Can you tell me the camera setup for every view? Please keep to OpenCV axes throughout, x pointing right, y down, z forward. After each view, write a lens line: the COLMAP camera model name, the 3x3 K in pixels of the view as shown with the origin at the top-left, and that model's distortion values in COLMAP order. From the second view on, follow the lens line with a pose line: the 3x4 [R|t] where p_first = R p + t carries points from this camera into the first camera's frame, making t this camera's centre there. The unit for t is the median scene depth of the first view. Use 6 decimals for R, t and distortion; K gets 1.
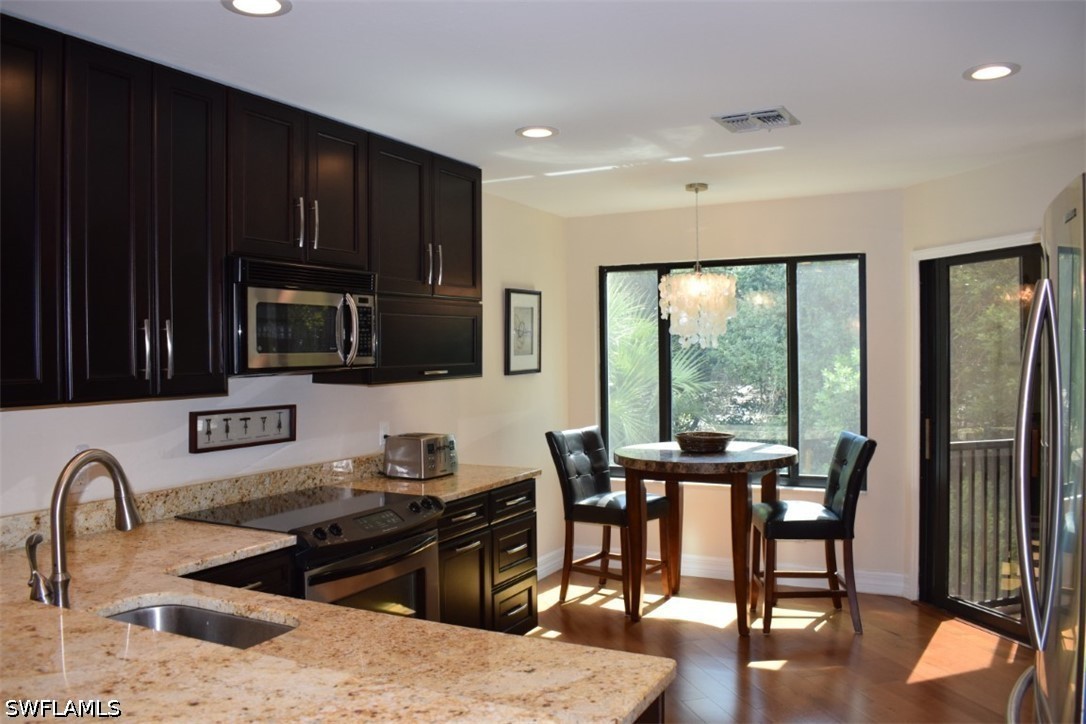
lens RADIAL K [[862.9, 0, 543.0], [0, 862.9, 362.0], [0, 0, 1]] dist [-0.090524, 0.007040]
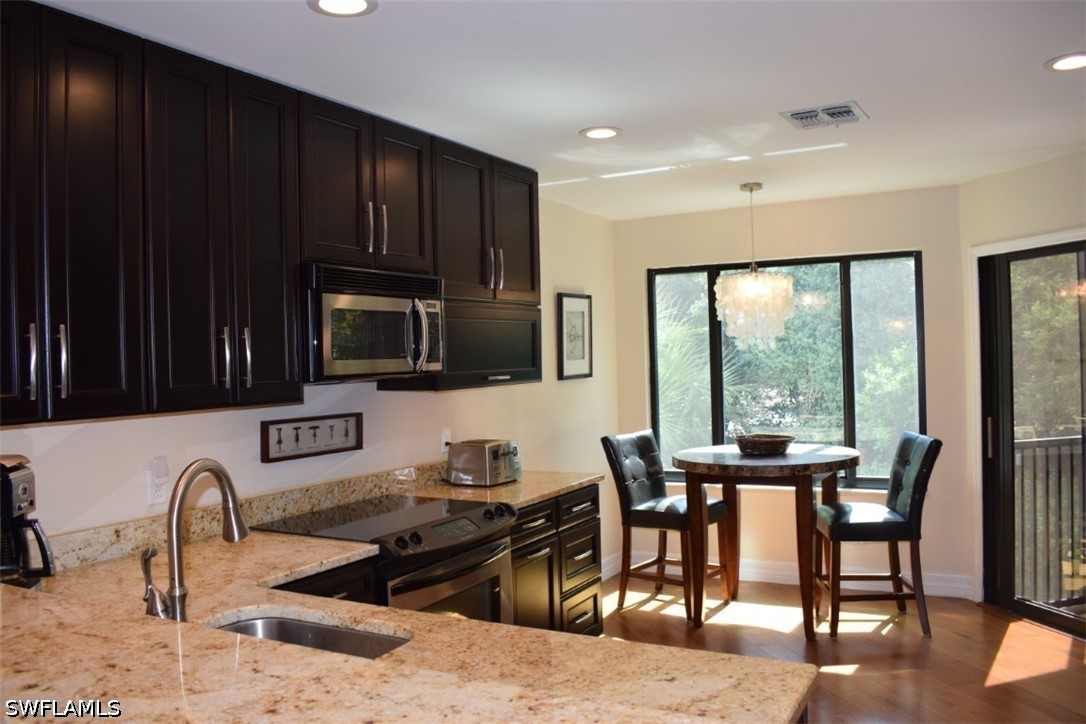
lens RADIAL K [[862.9, 0, 543.0], [0, 862.9, 362.0], [0, 0, 1]] dist [-0.090524, 0.007040]
pose [[0.999628, -0.016407, -0.021768, -0.052595], [0.016232, 0.999835, -0.008169, 0.002882], [0.021899, 0.007813, 0.999730, 0.011531]]
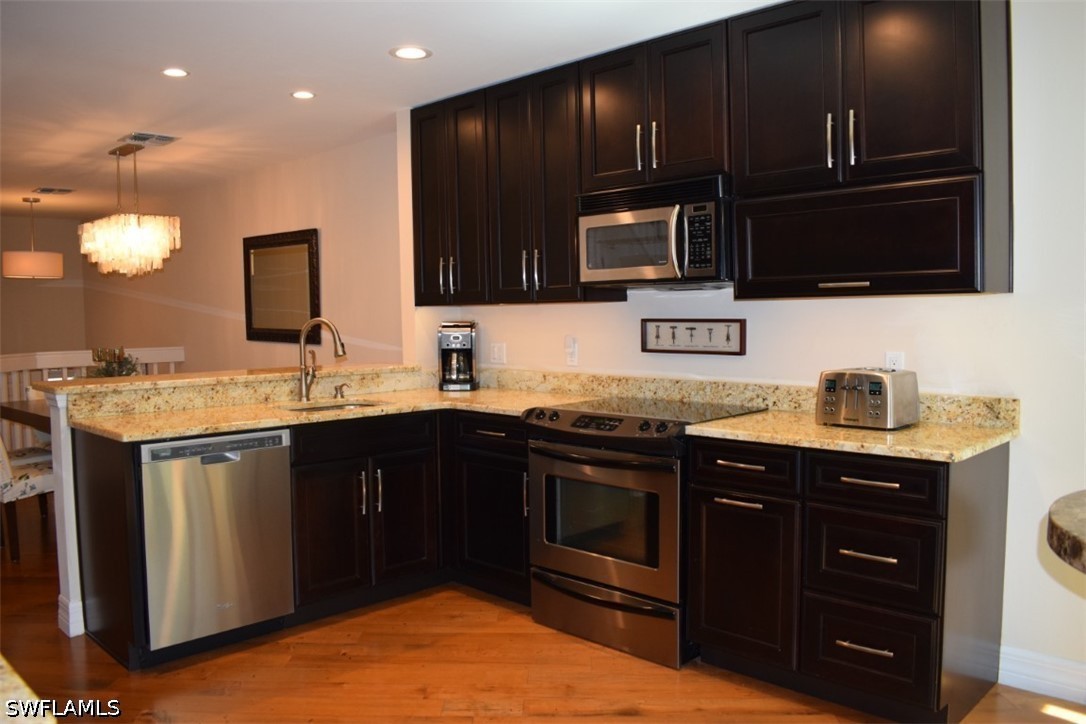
lens RADIAL K [[862.9, 0, 543.0], [0, 862.9, 362.0], [0, 0, 1]] dist [-0.090524, 0.007040]
pose [[-0.293310, 0.071788, -0.953318, 0.662176], [0.005013, 0.997278, 0.073556, 0.023280], [0.956004, 0.016796, -0.292871, 0.980065]]
